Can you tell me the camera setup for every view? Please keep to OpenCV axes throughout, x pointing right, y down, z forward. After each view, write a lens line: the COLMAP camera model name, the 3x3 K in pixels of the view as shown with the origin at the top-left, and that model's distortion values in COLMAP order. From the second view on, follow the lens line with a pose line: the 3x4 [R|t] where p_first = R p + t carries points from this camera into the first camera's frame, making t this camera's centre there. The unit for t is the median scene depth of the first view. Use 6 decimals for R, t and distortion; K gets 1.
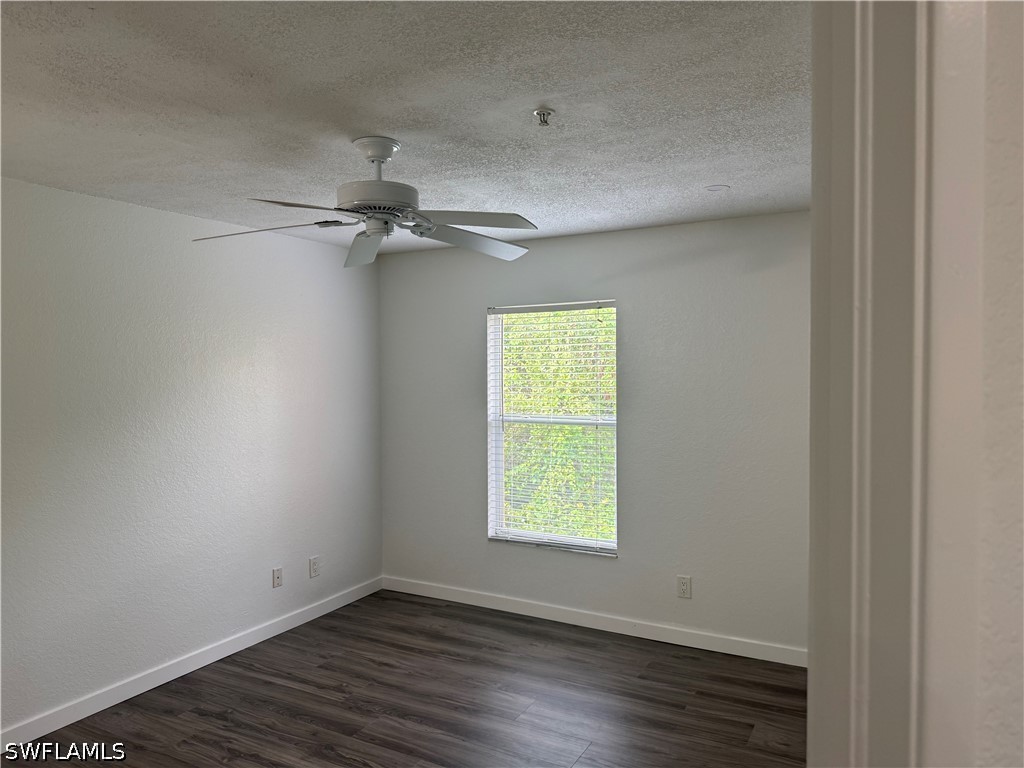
lens RADIAL K [[731.5, 0, 515.4], [0, 731.5, 380.8], [0, 0, 1]] dist [-0.006637, -0.009193]
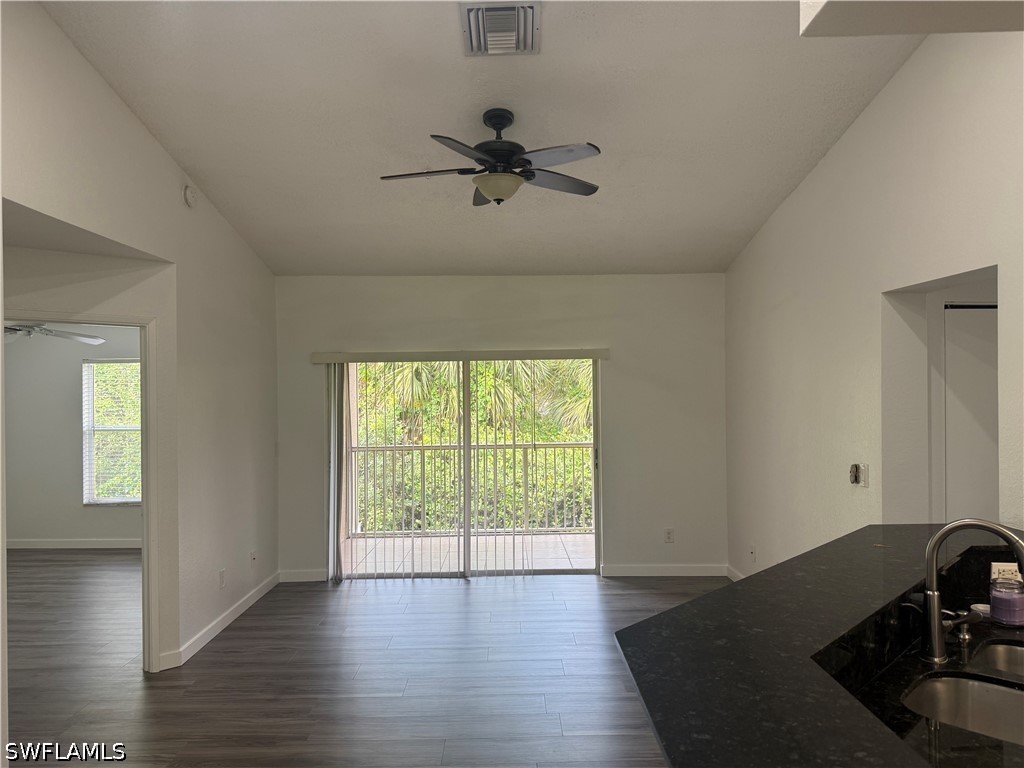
lens RADIAL K [[731.5, 0, 514.8], [0, 731.5, 386.1], [0, 0, 1]] dist [-0.006637, -0.009193]
pose [[0.878674, -0.001522, 0.477420, 0.029660], [0.015397, 0.999565, -0.025152, 0.011510], [-0.477174, 0.029451, 0.878315, -0.815460]]
